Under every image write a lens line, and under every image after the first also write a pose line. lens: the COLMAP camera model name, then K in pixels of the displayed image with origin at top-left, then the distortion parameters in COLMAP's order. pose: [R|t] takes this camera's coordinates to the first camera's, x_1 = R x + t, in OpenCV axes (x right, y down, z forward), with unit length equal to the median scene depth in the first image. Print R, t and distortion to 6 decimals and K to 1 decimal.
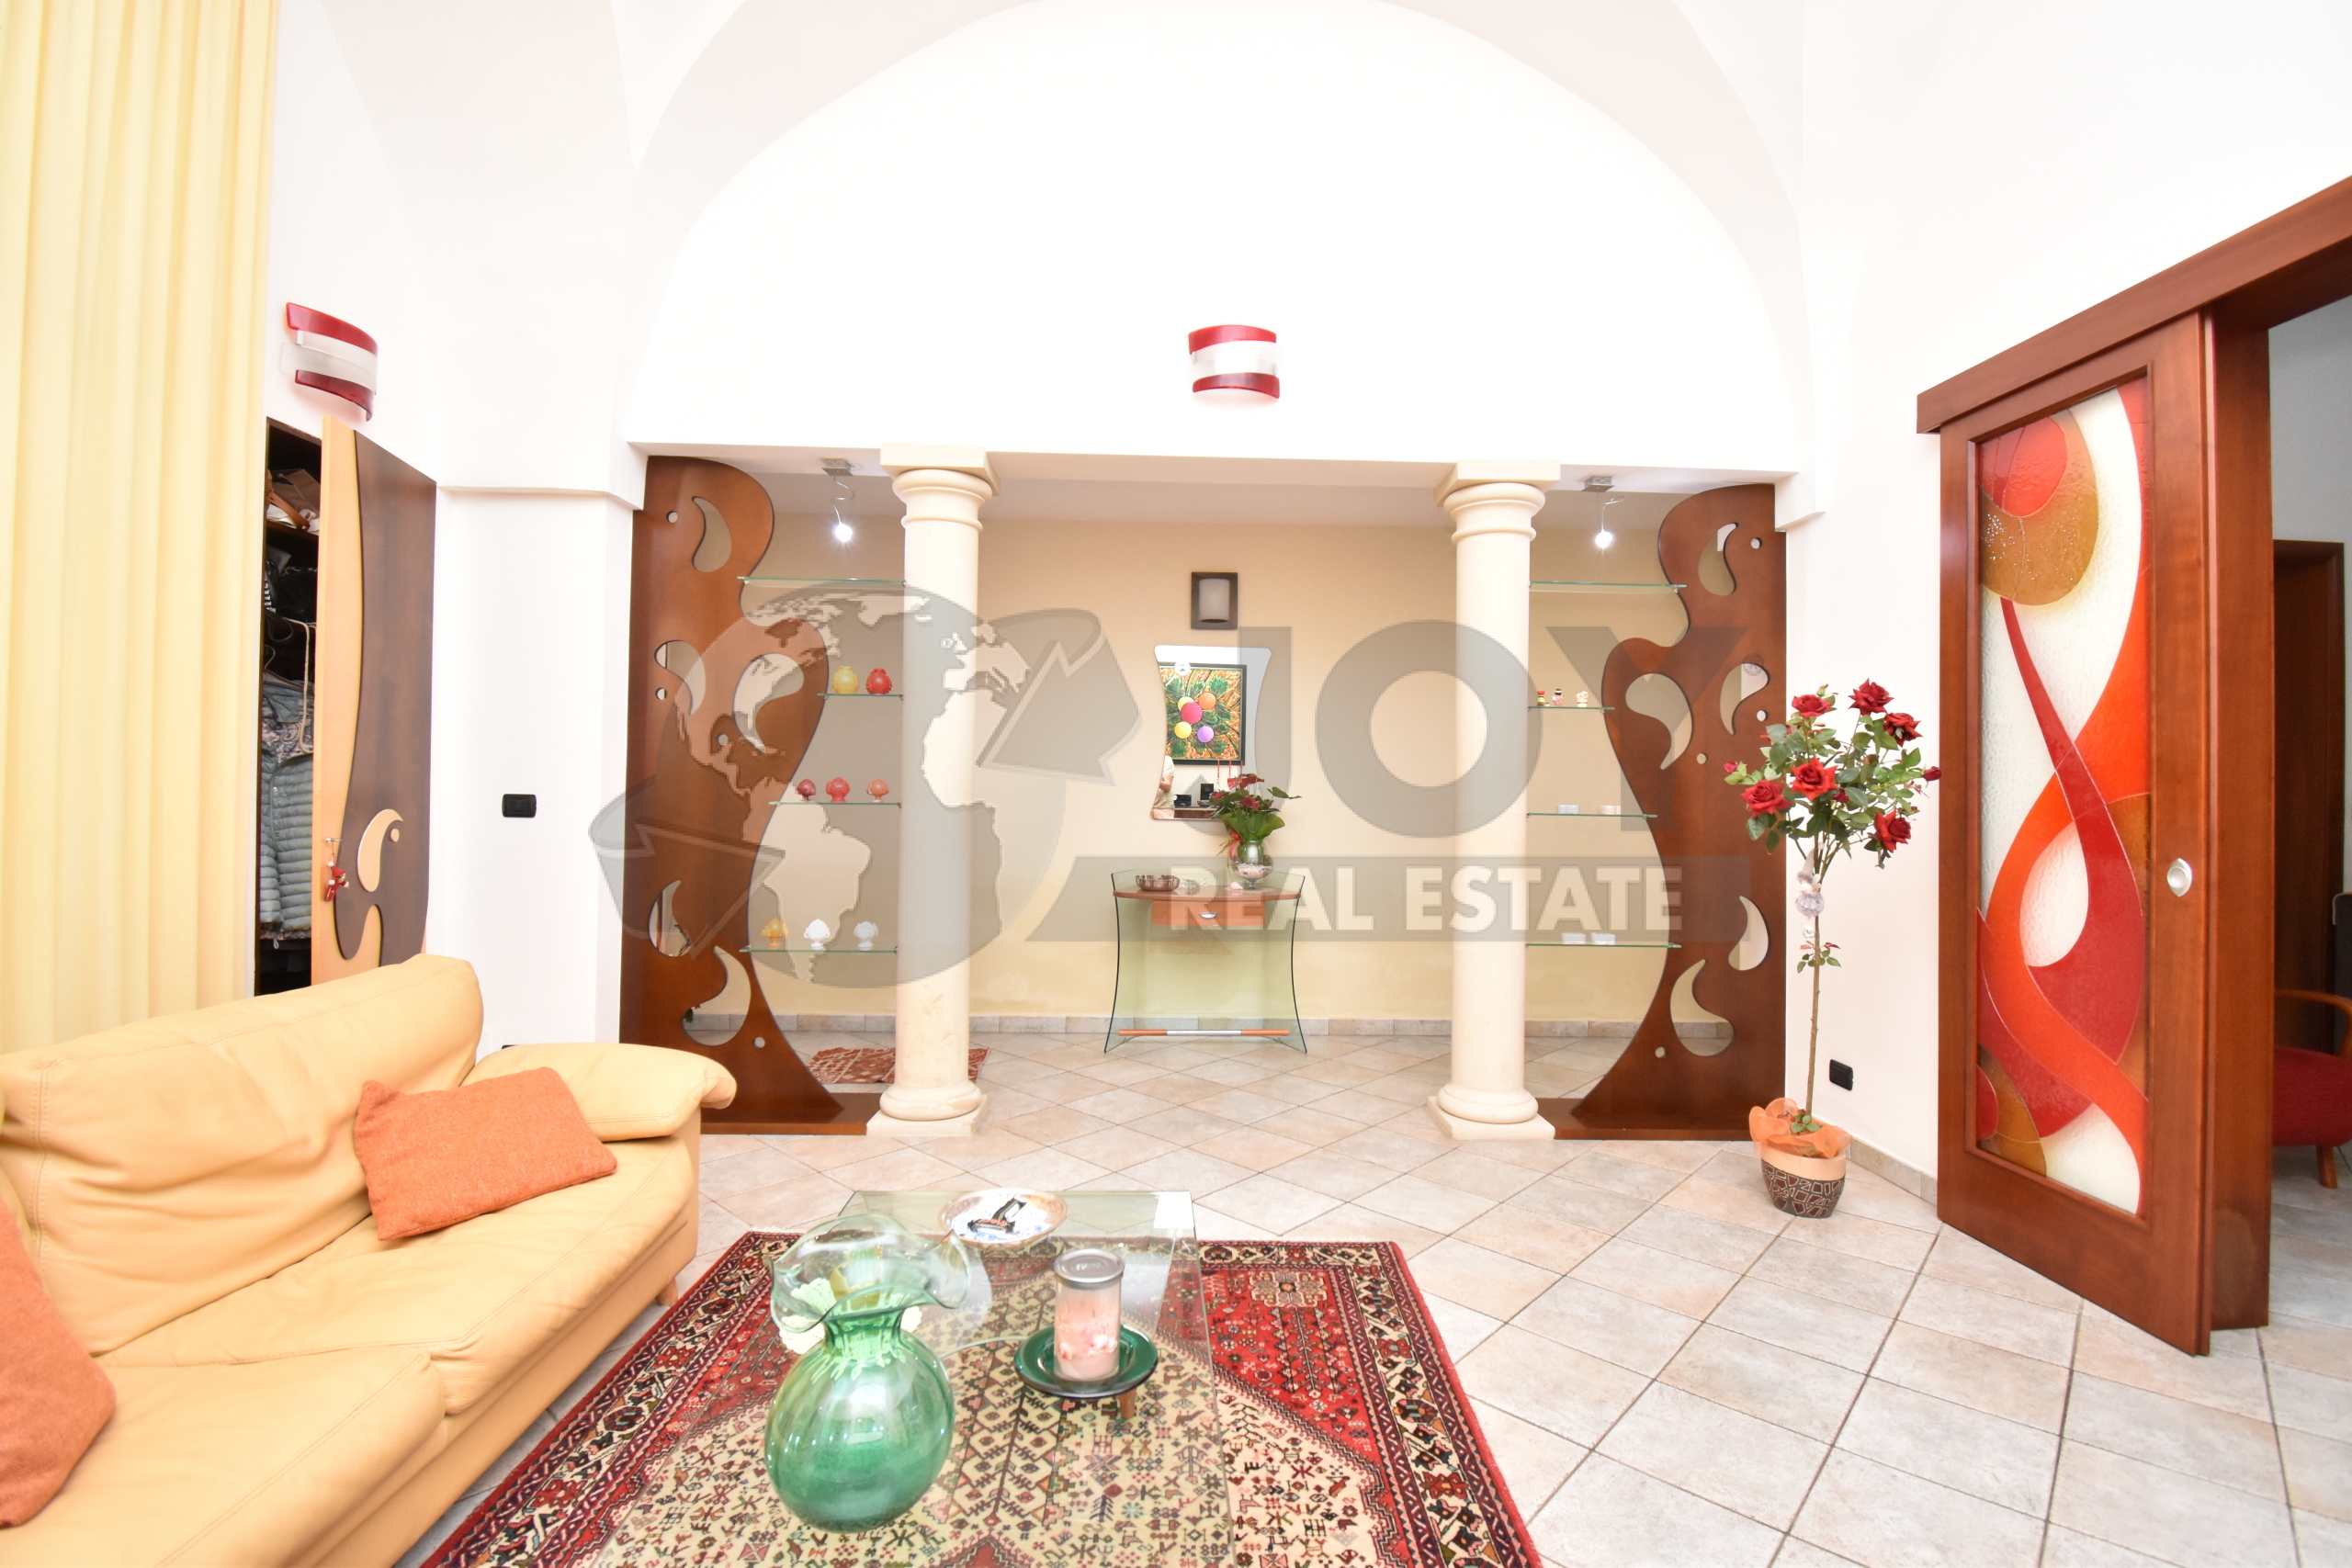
lens RADIAL K [[1024.8, 0, 1179.8], [0, 1024.8, 792.2], [0, 0, 1]] dist [-0.027055, -0.003991]
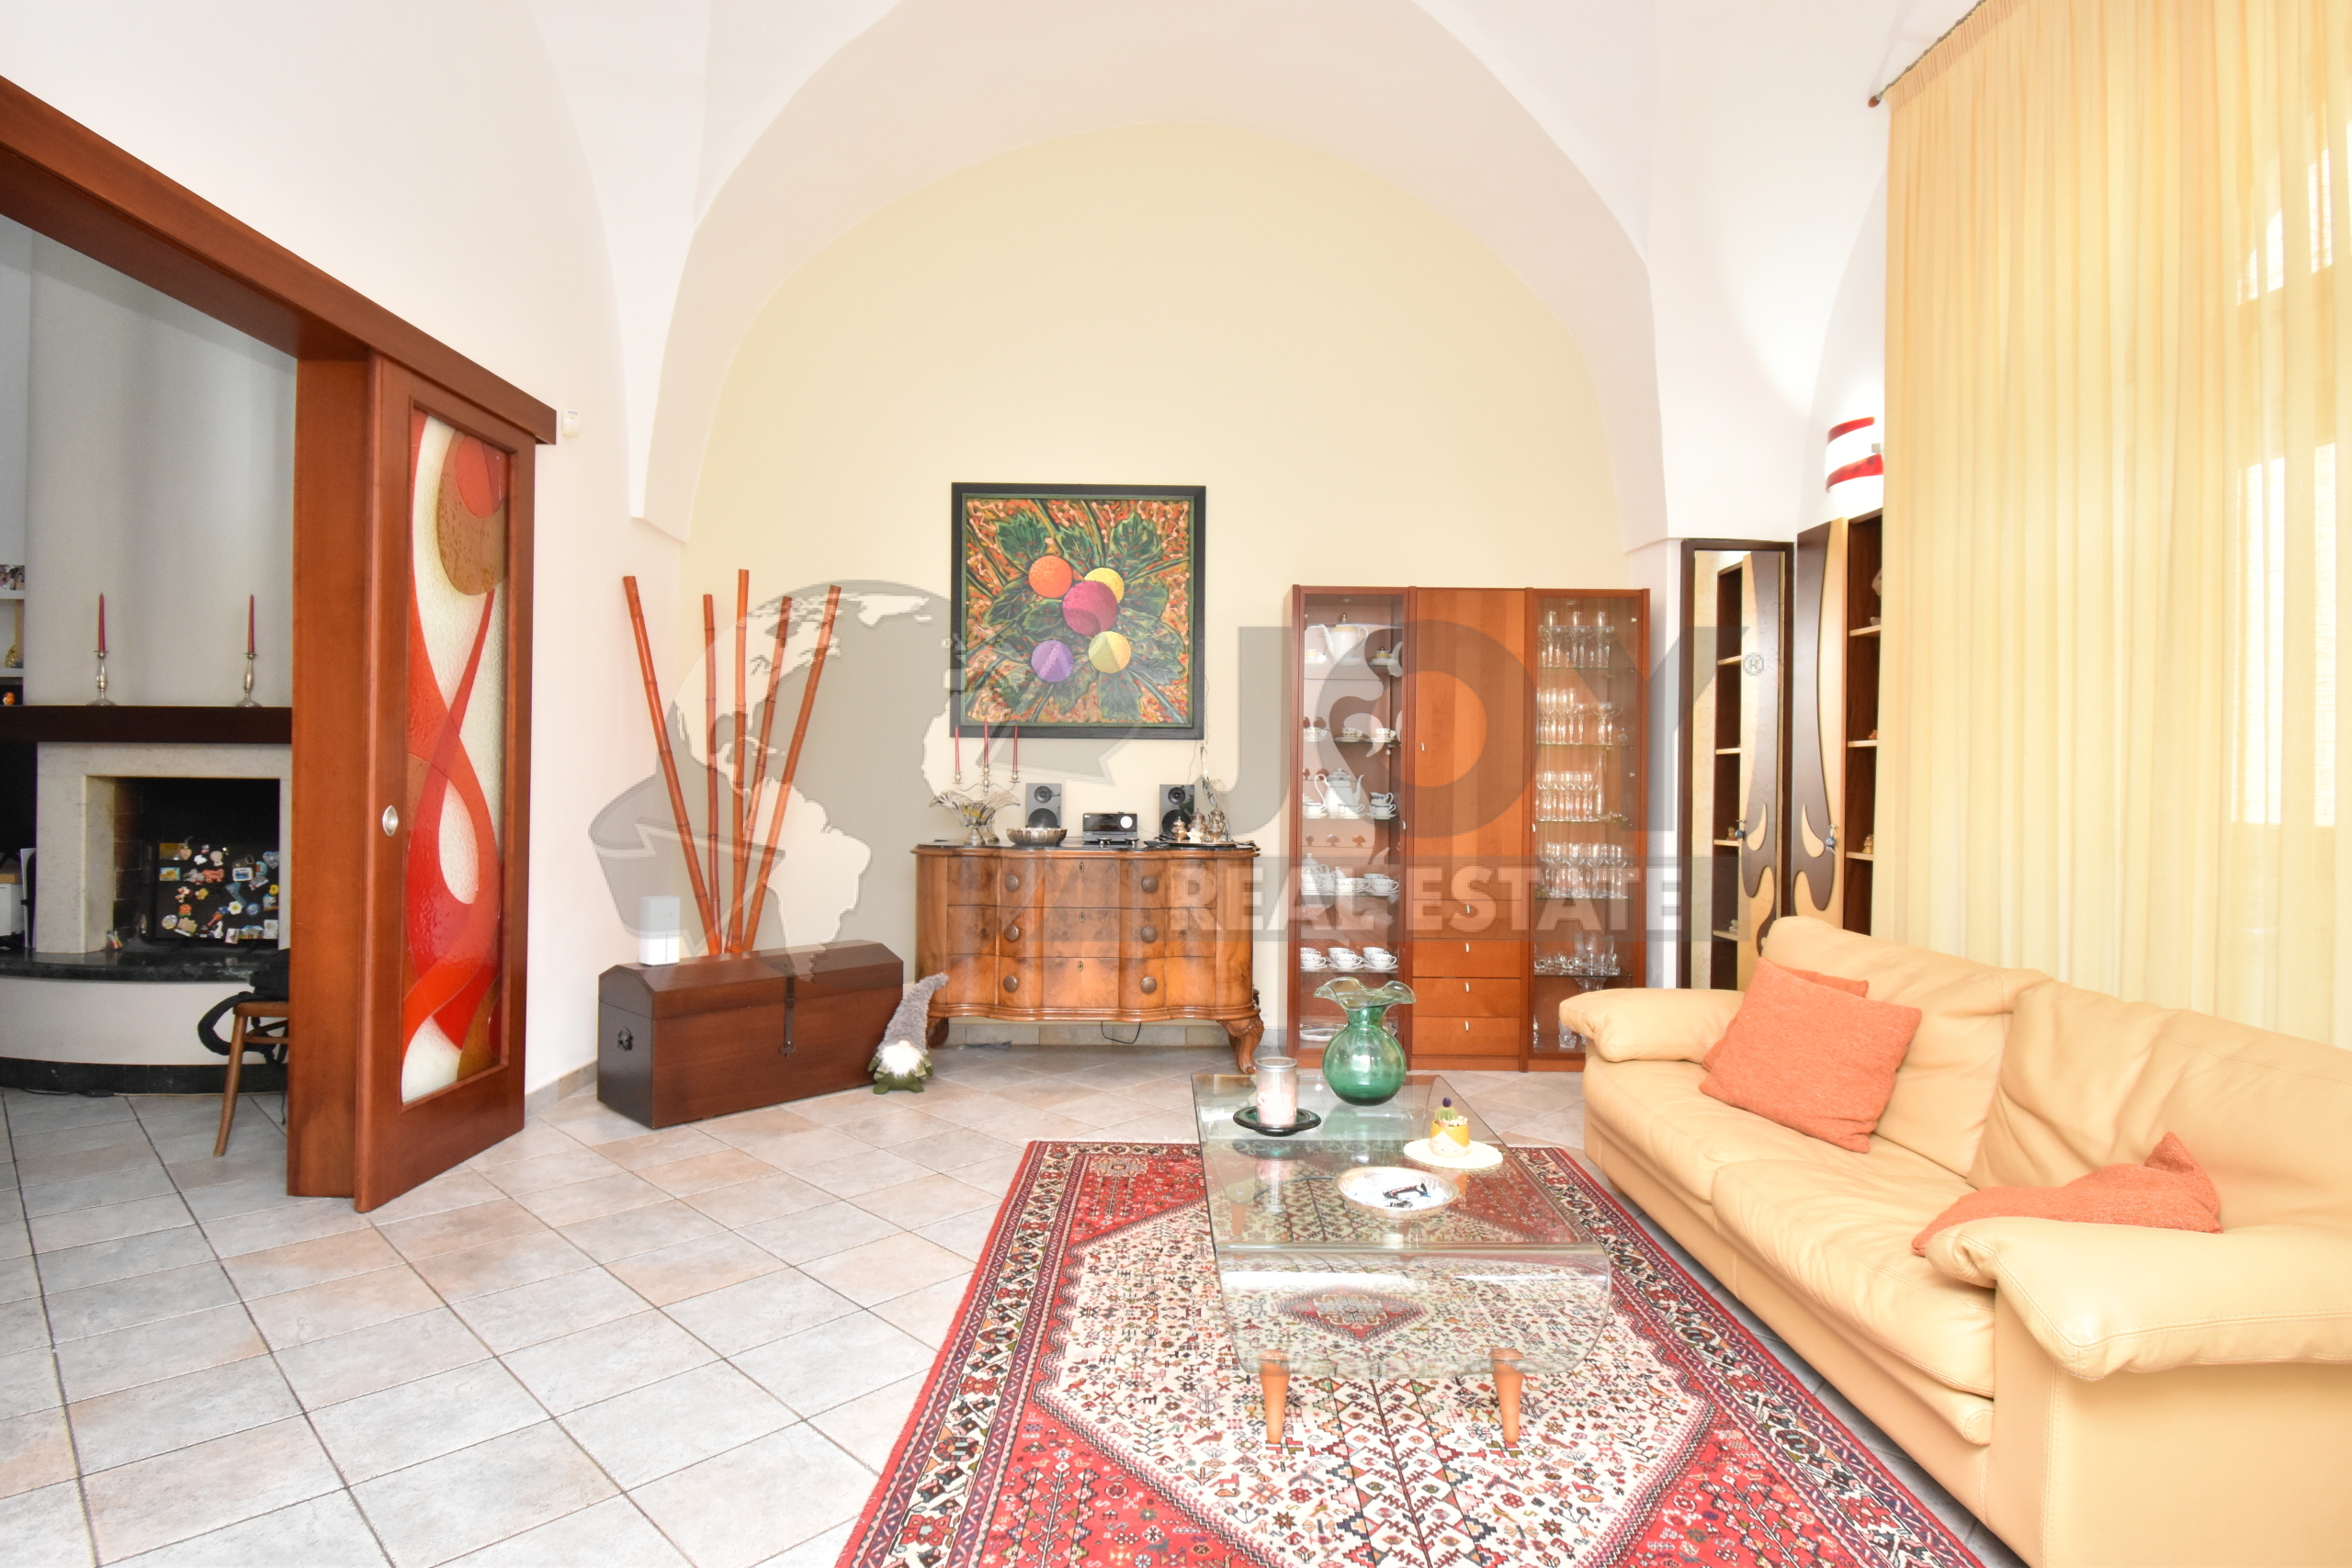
lens RADIAL K [[1211.8, 0, 1166.2], [0, 1211.8, 778.5], [0, 0, 1]] dist [-0.014330, -0.003293]
pose [[-0.999239, -0.027675, 0.027471, 0.024706], [-0.027476, 0.999594, 0.007592, -0.001182], [-0.027670, 0.006831, -0.999594, 1.522398]]
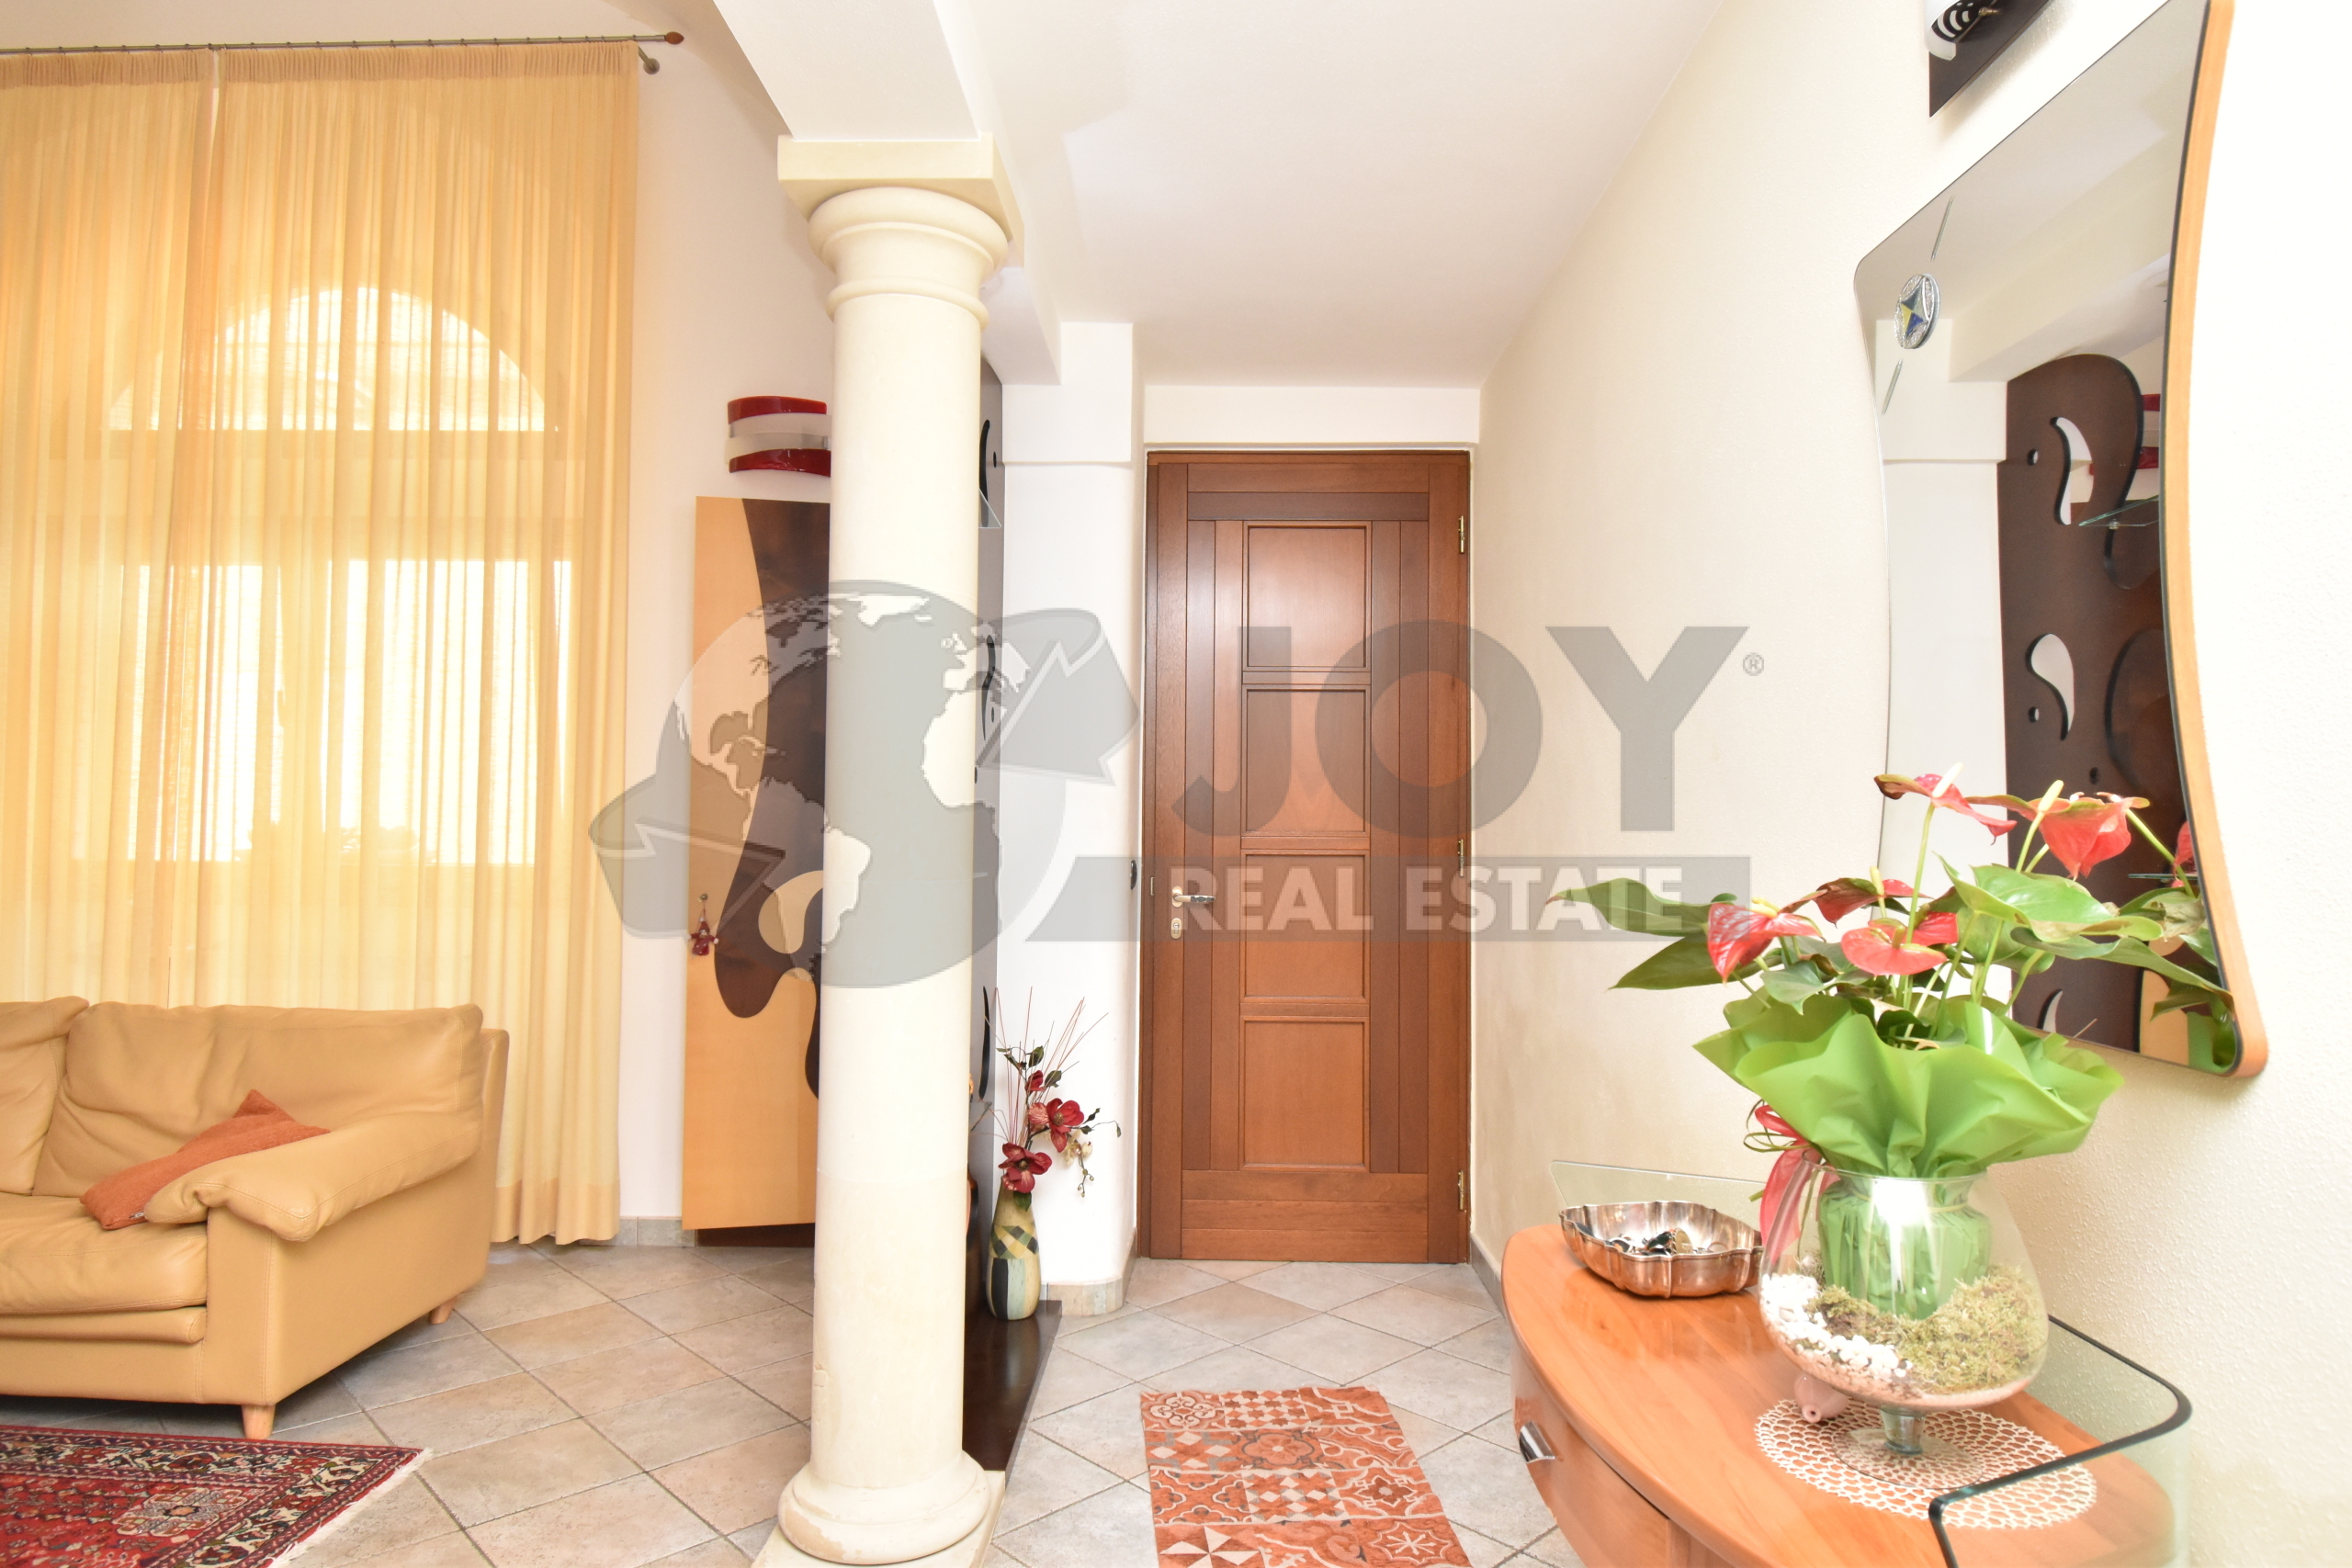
lens RADIAL K [[1180.5, 0, 1269.4], [0, 1180.5, 768.0], [0, 0, 1]] dist [0.015298, 0.000149]
pose [[-0.041302, -0.032081, -0.998632, 0.432960], [-0.002308, 0.999485, -0.032013, -0.034872], [0.999144, 0.000983, -0.041355, 1.671746]]
